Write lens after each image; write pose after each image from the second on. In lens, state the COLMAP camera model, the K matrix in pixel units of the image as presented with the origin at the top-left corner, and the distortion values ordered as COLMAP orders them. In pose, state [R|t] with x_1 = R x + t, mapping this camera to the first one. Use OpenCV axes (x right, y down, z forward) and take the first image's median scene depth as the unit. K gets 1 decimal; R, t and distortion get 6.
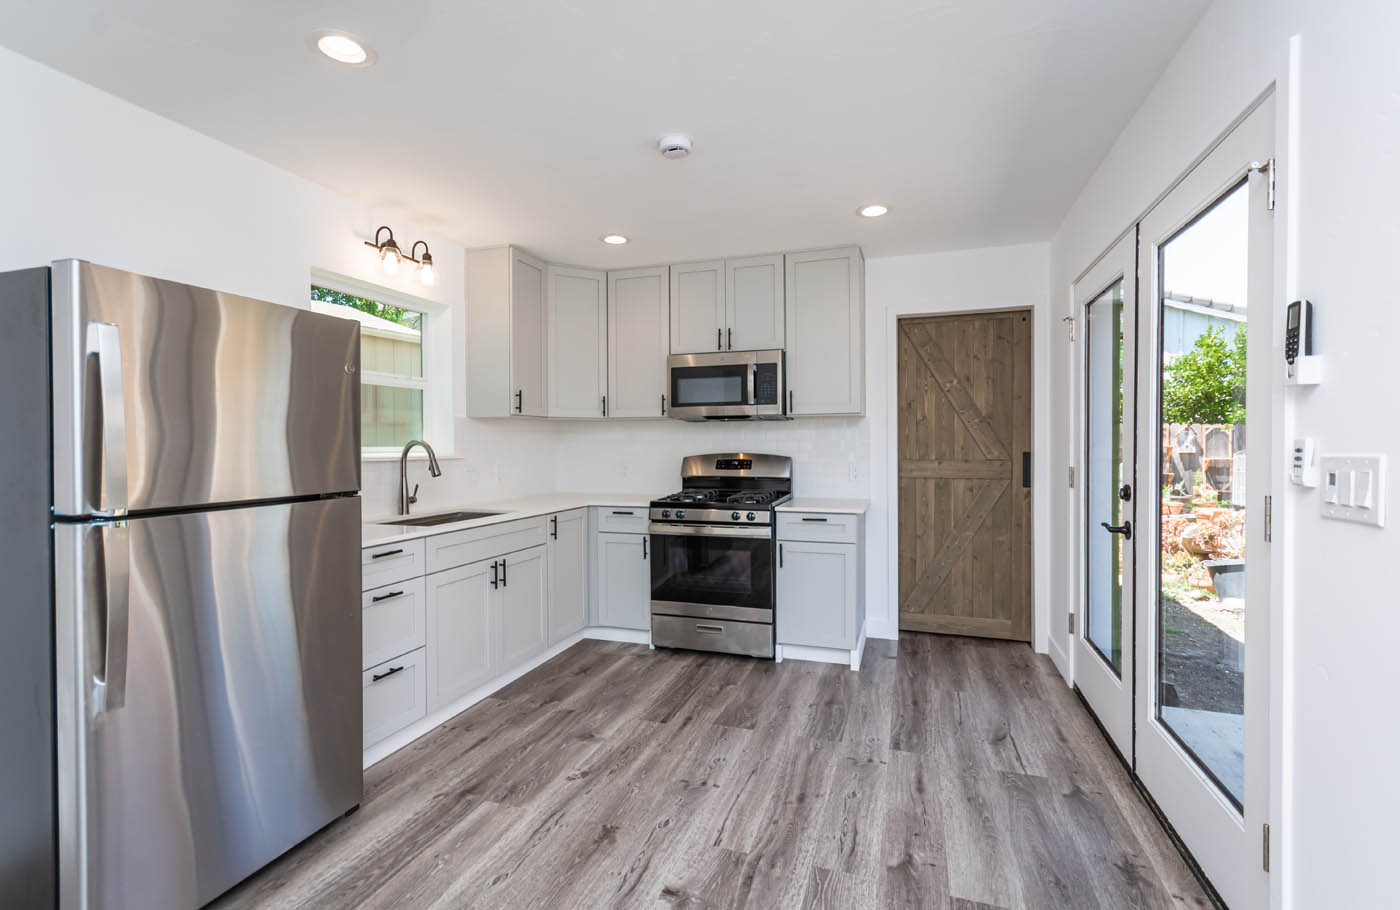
lens RADIAL K [[619.0, 0, 709.1], [0, 619.0, 453.1], [0, 0, 1]] dist [0.006577, -0.000369]
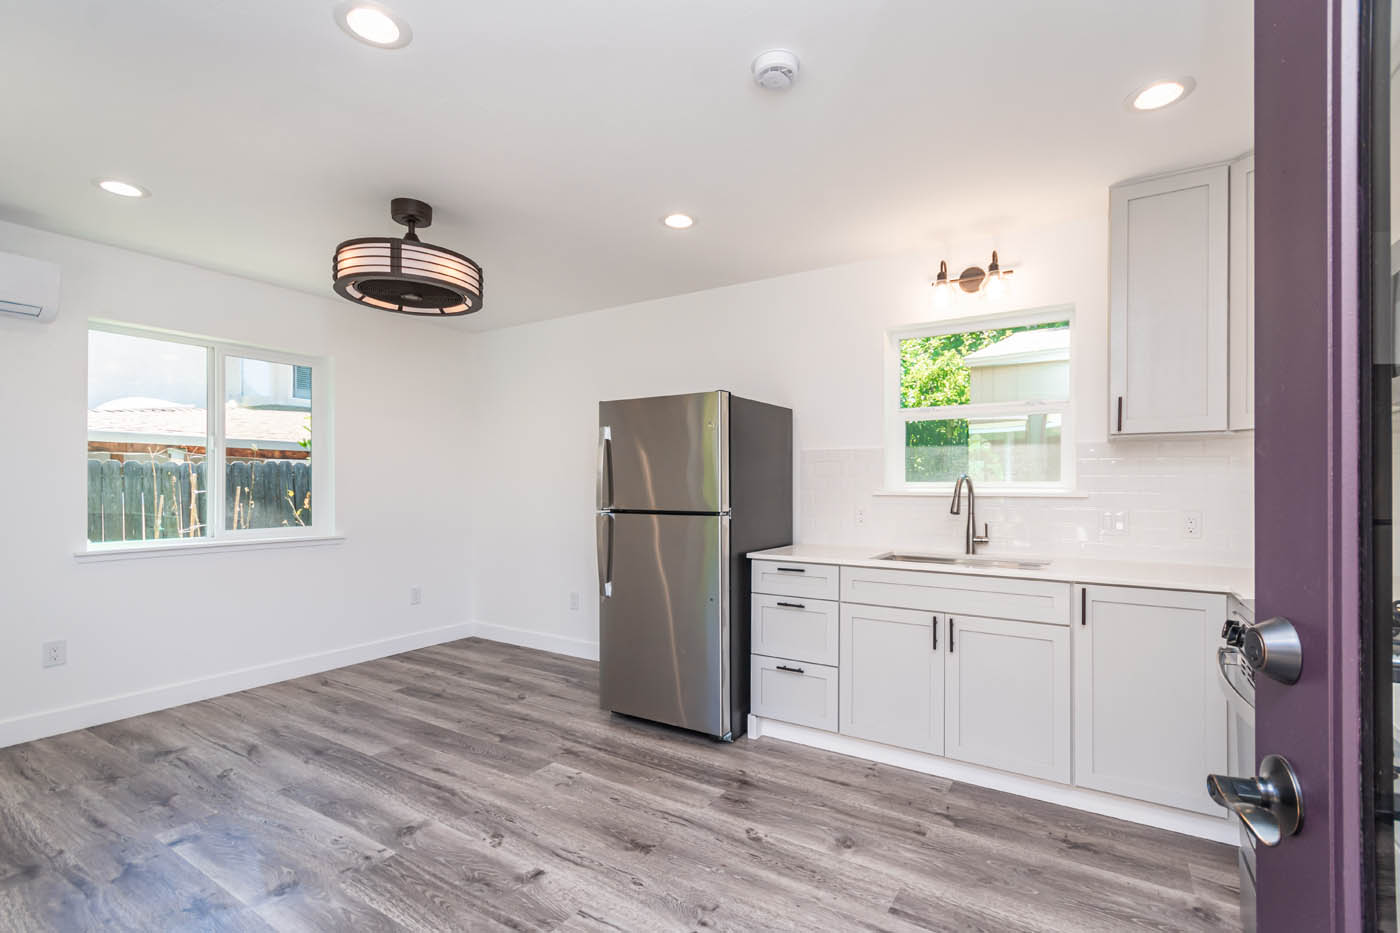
lens RADIAL K [[634.1, 0, 717.4], [0, 634.1, 486.6], [0, 0, 1]] dist [0.010631, -0.003026]
pose [[-0.229223, 0.006144, -0.973355, 0.533044], [-0.014194, 0.999853, 0.009653, -0.007254], [0.973270, 0.016029, -0.229102, 0.850812]]
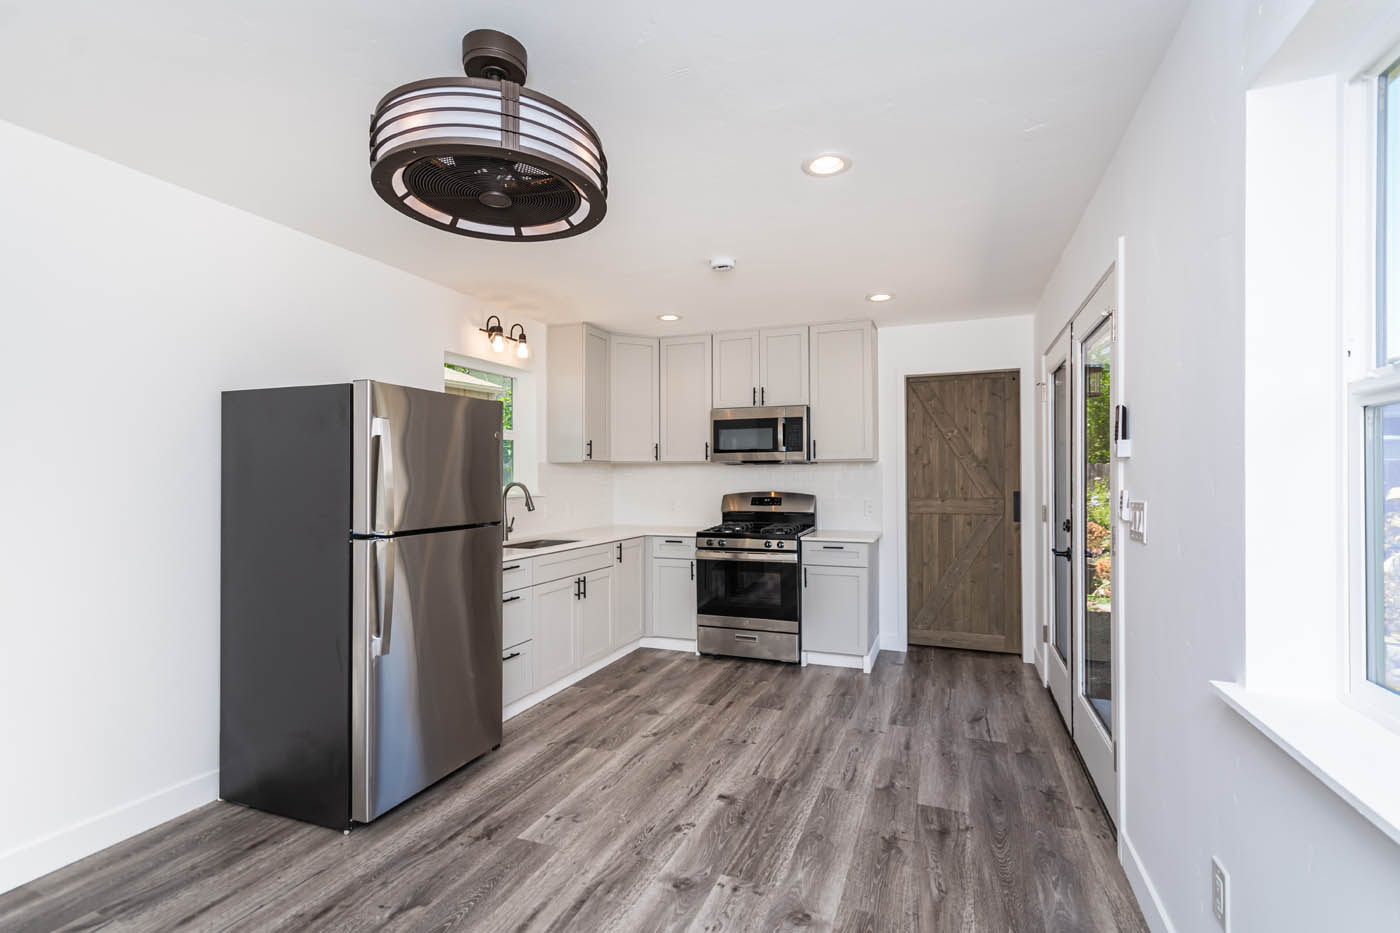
lens RADIAL K [[634.1, 0, 708.7], [0, 634.1, 477.8], [0, 0, 1]] dist [0.010631, -0.003026]
pose [[0.998812, 0.001205, -0.048724, -0.013583], [-0.001878, 0.999904, -0.013756, -0.012502], [0.048702, 0.013831, 0.998718, -0.273908]]
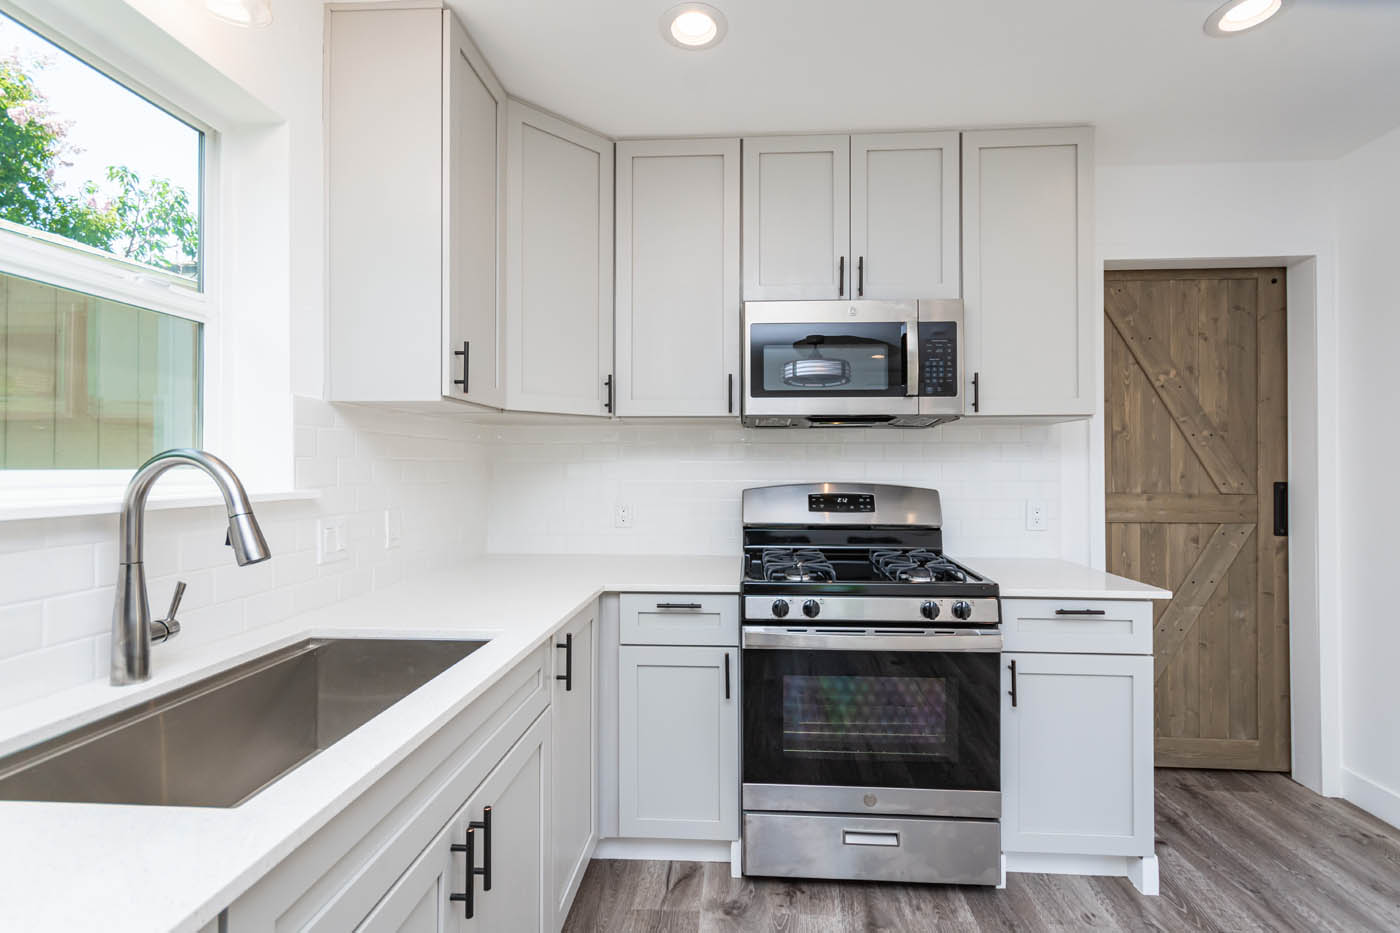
lens RADIAL K [[634.1, 0, 719.3], [0, 634.1, 462.4], [0, 0, 1]] dist [0.010631, -0.003026]
pose [[0.963626, 0.008152, 0.267129, -0.291143], [-0.001904, 0.999719, -0.023641, -0.006709], [-0.267247, 0.022273, 0.963371, 0.603860]]
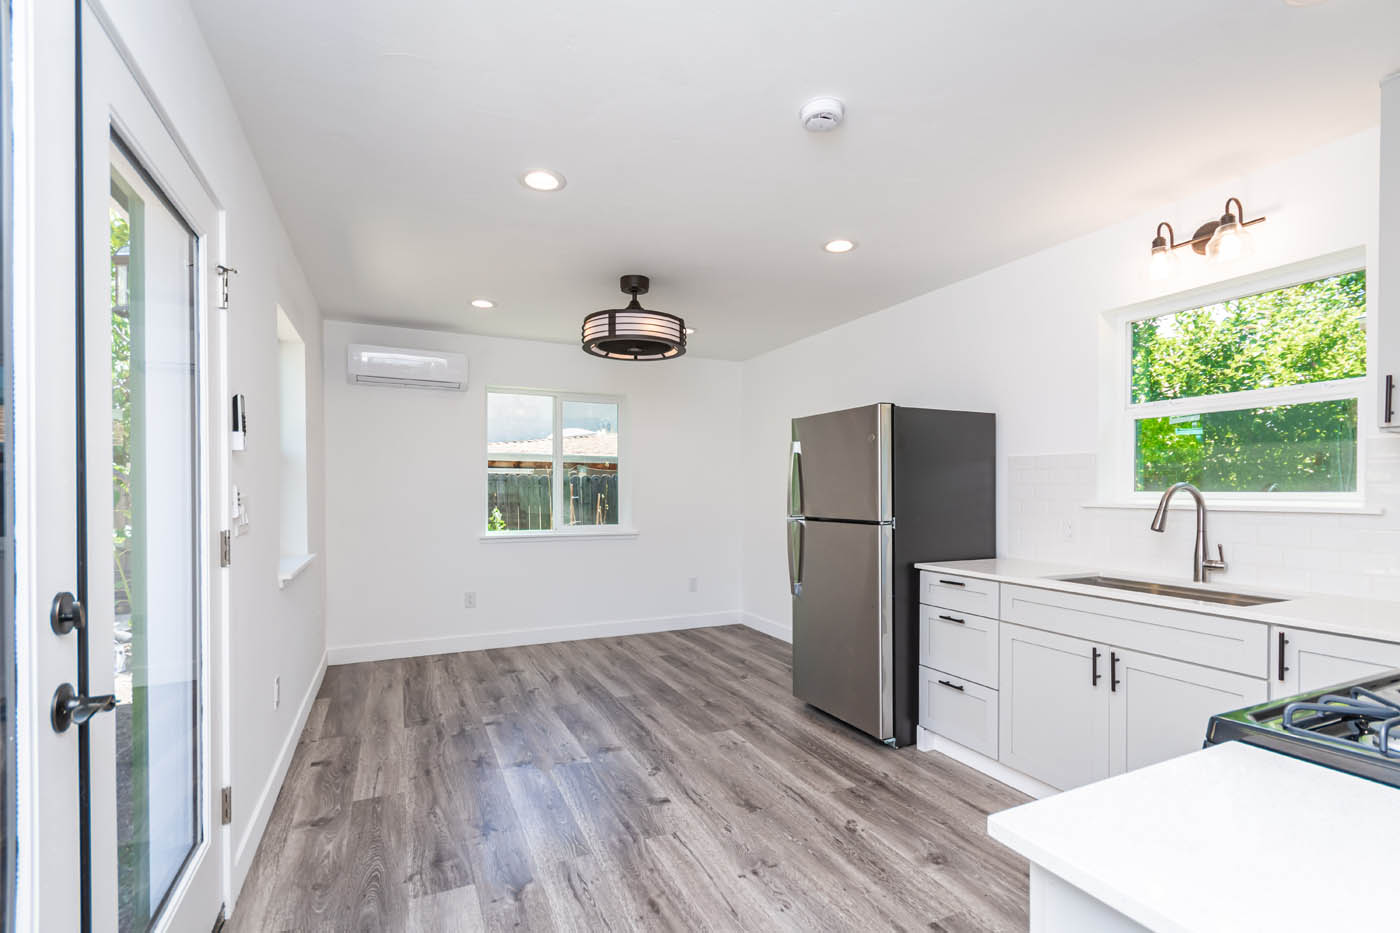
lens RADIAL K [[634.1, 0, 707.6], [0, 634.1, 498.4], [0, 0, 1]] dist [0.010631, -0.003026]
pose [[-0.715173, 0.011257, -0.698857, 0.479903], [-0.008559, 0.999654, 0.024861, -0.016963], [0.698895, 0.023761, -0.714829, 1.139392]]
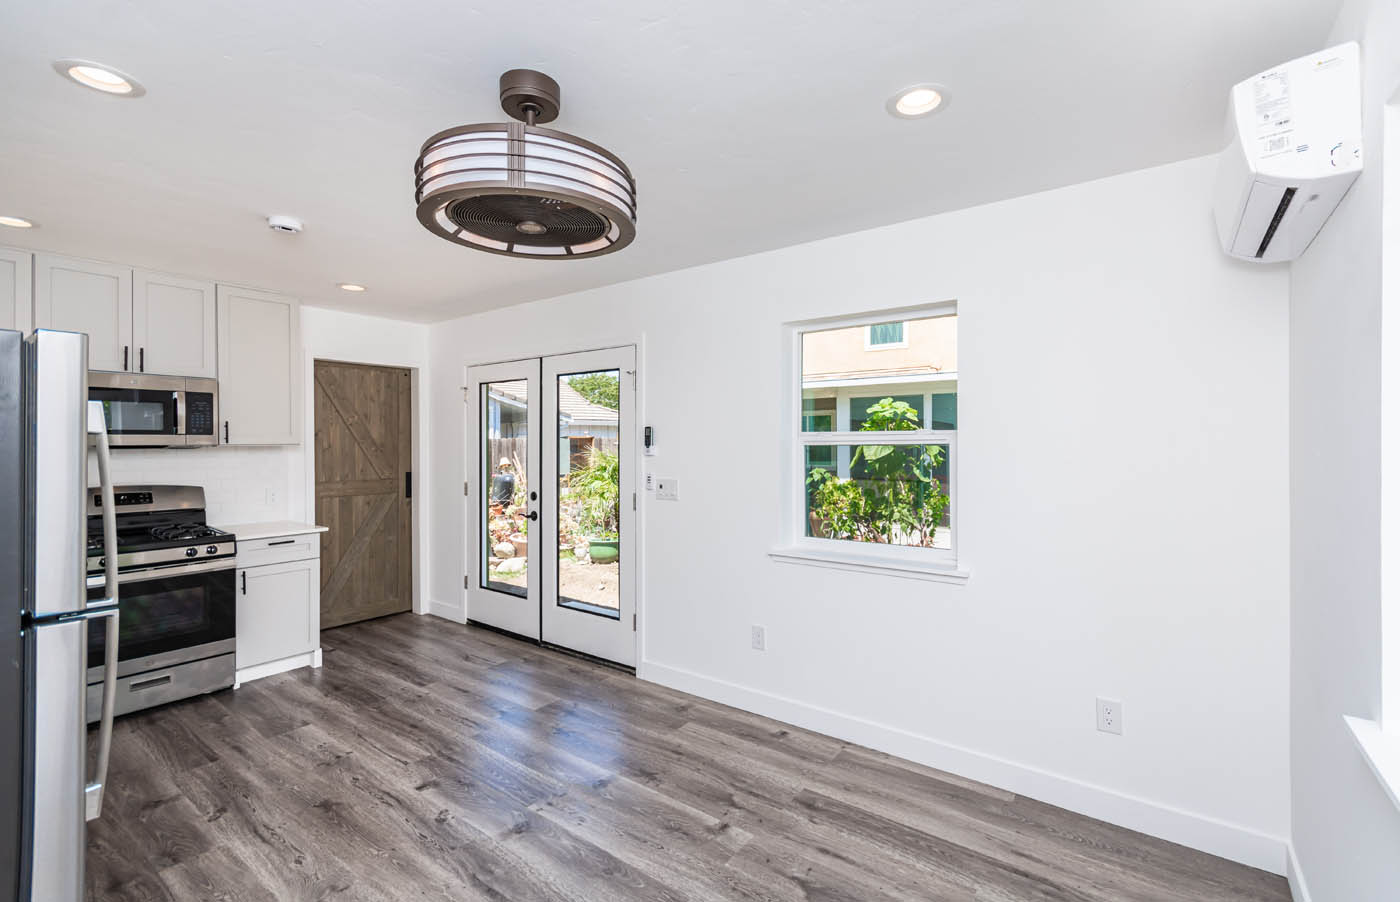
lens RADIAL K [[613.9, 0, 710.1], [0, 613.9, 442.2], [0, 0, 1]] dist [0.009033, -0.003219]
pose [[0.316053, 0.004447, 0.948731, -0.680124], [0.014280, 0.999853, -0.009444, -0.054361], [-0.948634, 0.016532, 0.315943, -0.077668]]
